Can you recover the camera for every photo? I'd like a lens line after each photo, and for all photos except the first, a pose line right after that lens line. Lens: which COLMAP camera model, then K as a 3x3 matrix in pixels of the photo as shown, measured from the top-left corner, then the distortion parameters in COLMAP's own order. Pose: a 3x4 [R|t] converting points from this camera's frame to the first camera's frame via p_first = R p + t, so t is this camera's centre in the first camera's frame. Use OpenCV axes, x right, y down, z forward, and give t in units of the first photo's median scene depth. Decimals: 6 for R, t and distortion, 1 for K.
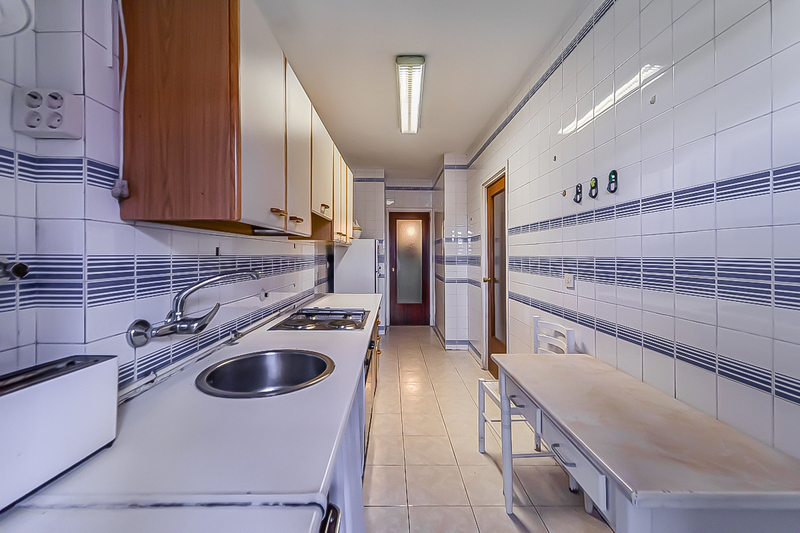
lens RADIAL K [[328.9, 0, 397.7], [0, 328.9, 256.9], [0, 0, 1]] dist [0.012282, -0.001319]
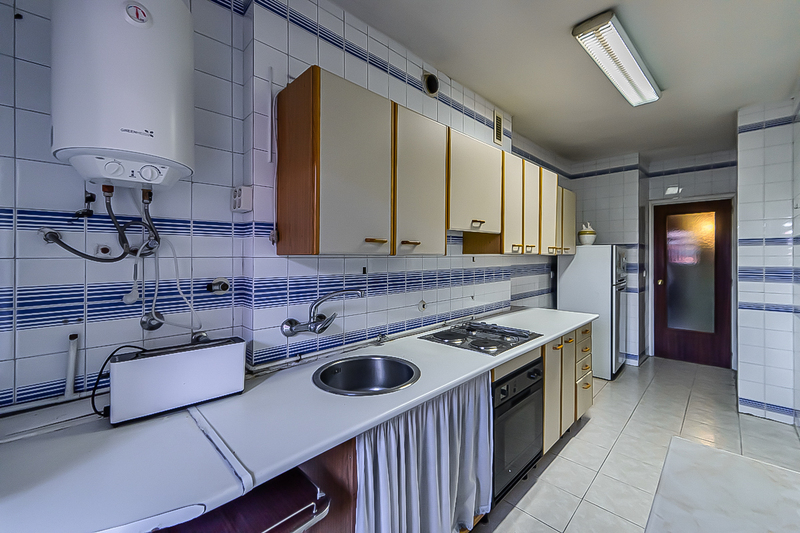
lens RADIAL K [[328.9, 0, 403.3], [0, 328.9, 258.8], [0, 0, 1]] dist [0.012282, -0.001319]
pose [[0.697920, 0.000383, -0.716175, 0.290975], [0.000220, 1.000000, 0.000749, -0.038436], [0.716175, -0.000680, 0.697920, 0.133678]]
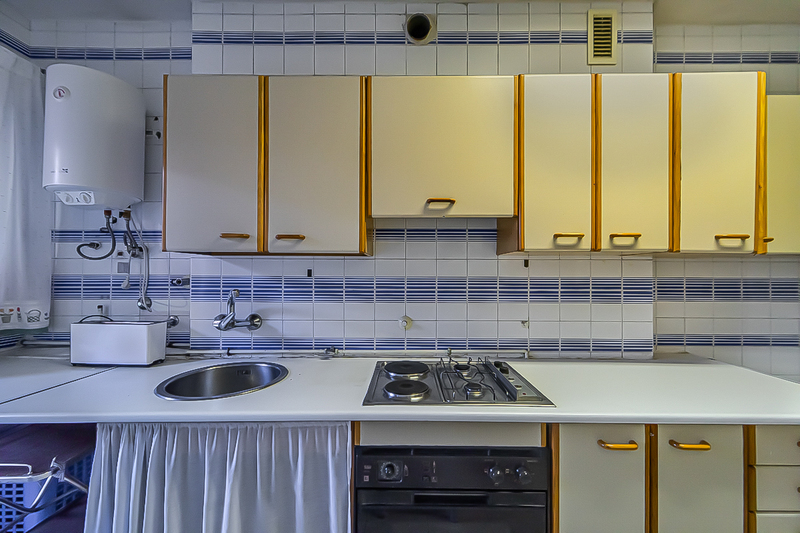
lens RADIAL K [[328.9, 0, 405.1], [0, 328.9, 271.8], [0, 0, 1]] dist [0.012282, -0.001319]
pose [[-0.018081, -0.010493, -0.999781, 0.374287], [-0.009070, 0.999906, -0.010330, -0.007131], [0.999795, 0.008882, -0.018174, 0.835508]]
